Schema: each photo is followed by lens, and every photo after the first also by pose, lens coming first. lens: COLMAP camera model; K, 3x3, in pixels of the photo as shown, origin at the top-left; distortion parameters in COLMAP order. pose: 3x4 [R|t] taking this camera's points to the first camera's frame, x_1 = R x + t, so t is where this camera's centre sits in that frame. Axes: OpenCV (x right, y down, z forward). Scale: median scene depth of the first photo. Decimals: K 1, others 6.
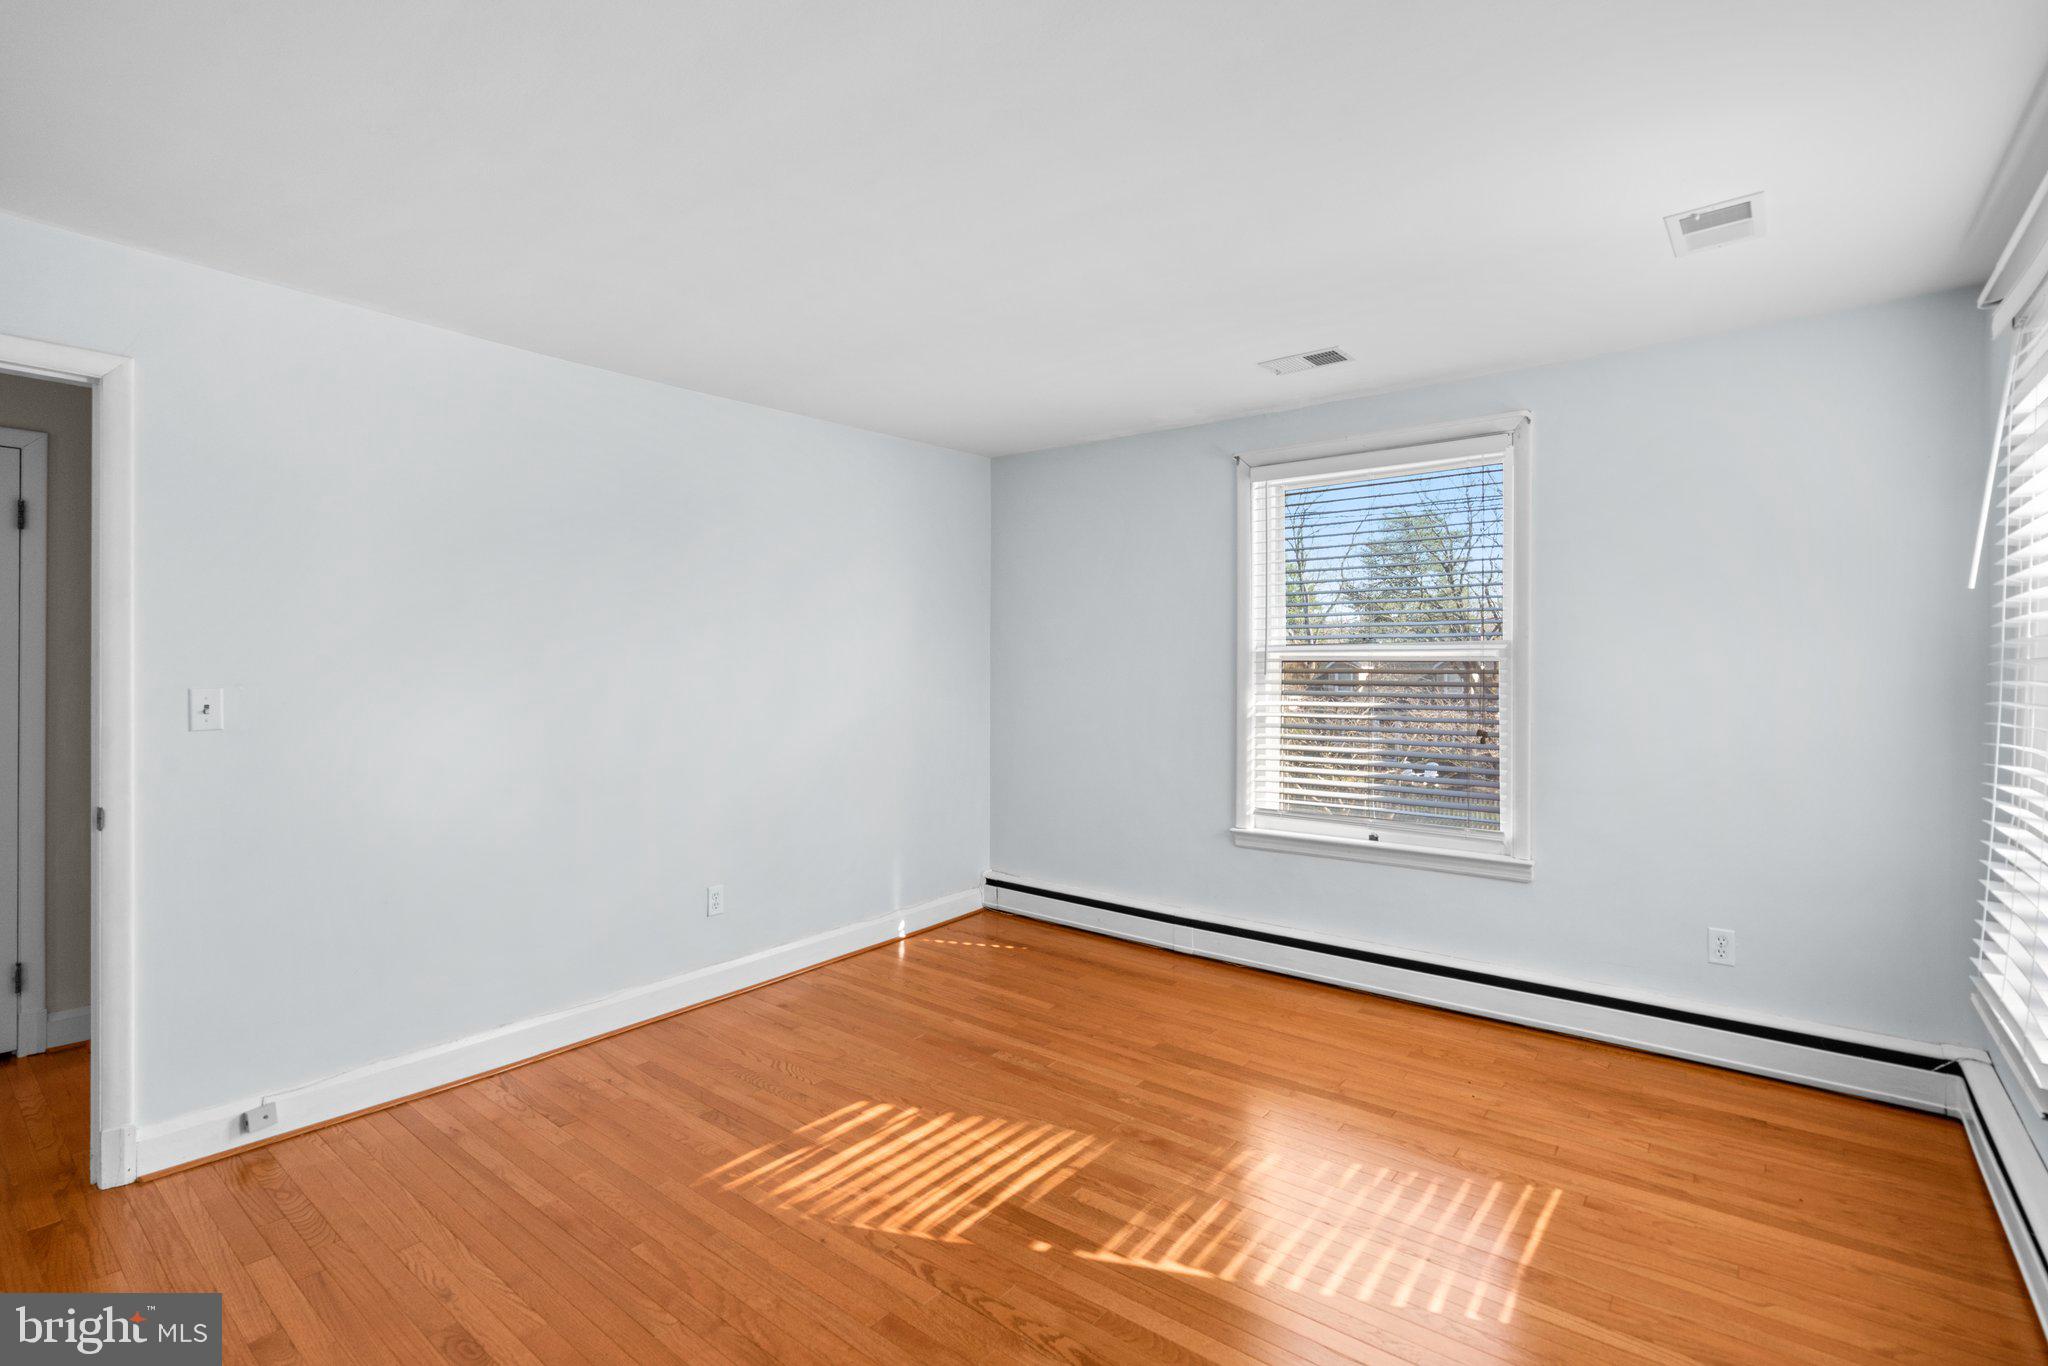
lens RADIAL K [[944.4, 0, 1017.3], [0, 944.4, 657.9], [0, 0, 1]] dist [-0.002685, -0.000051]
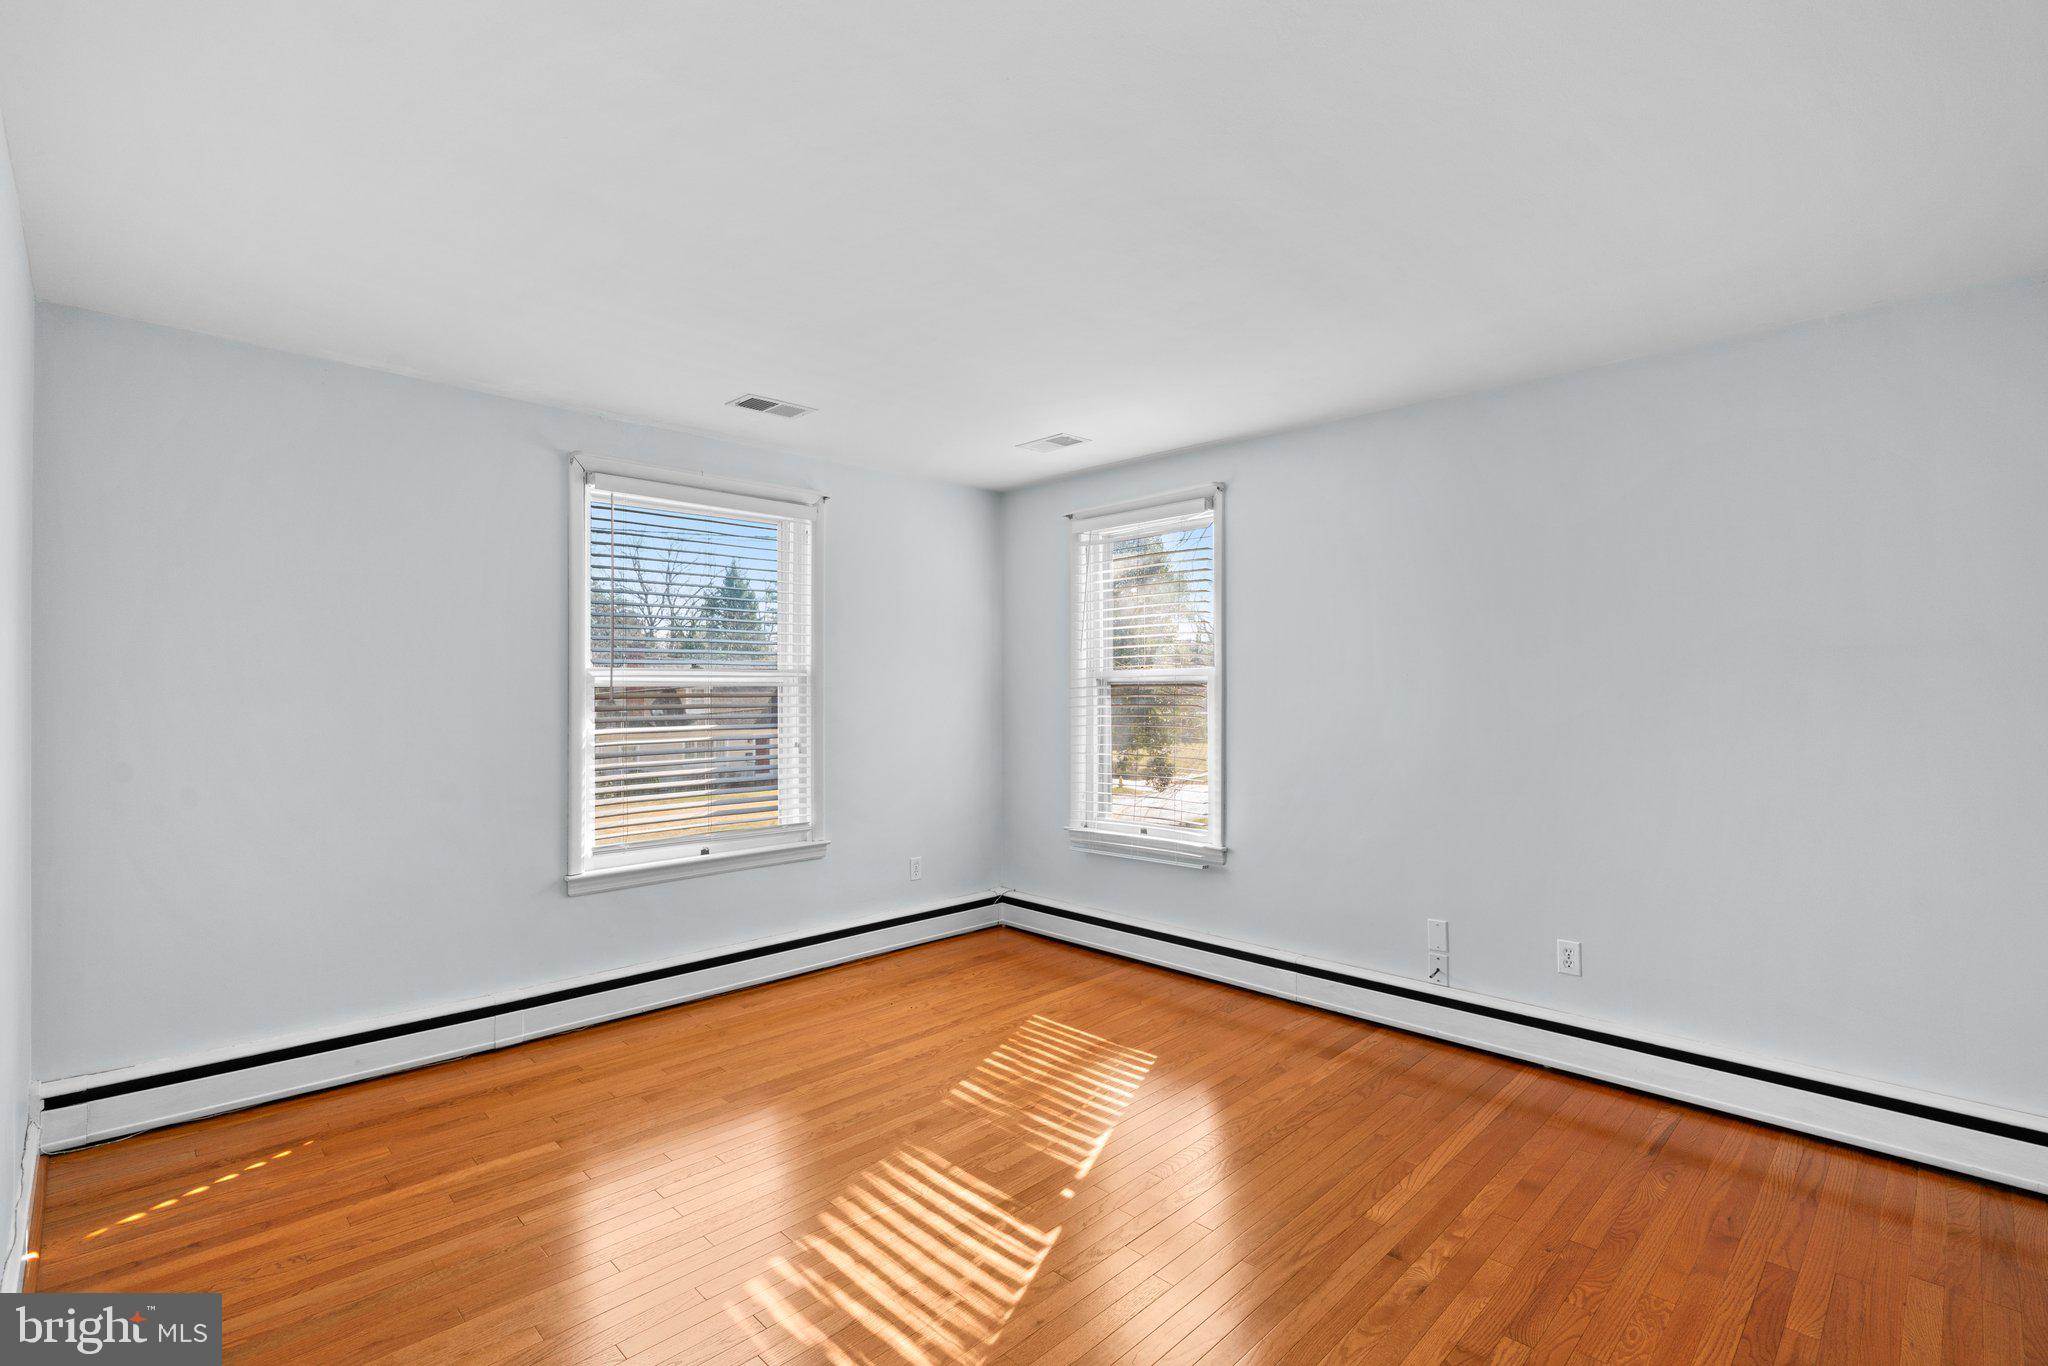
lens RADIAL K [[928.7, 0, 1018.3], [0, 928.7, 684.9], [0, 0, 1]] dist [-0.000599, 0.000715]
pose [[0.121601, 0.004564, 0.992569, -0.889130], [-0.002145, 0.999988, -0.004336, 0.008182], [-0.992577, -0.001601, 0.121609, 0.742145]]
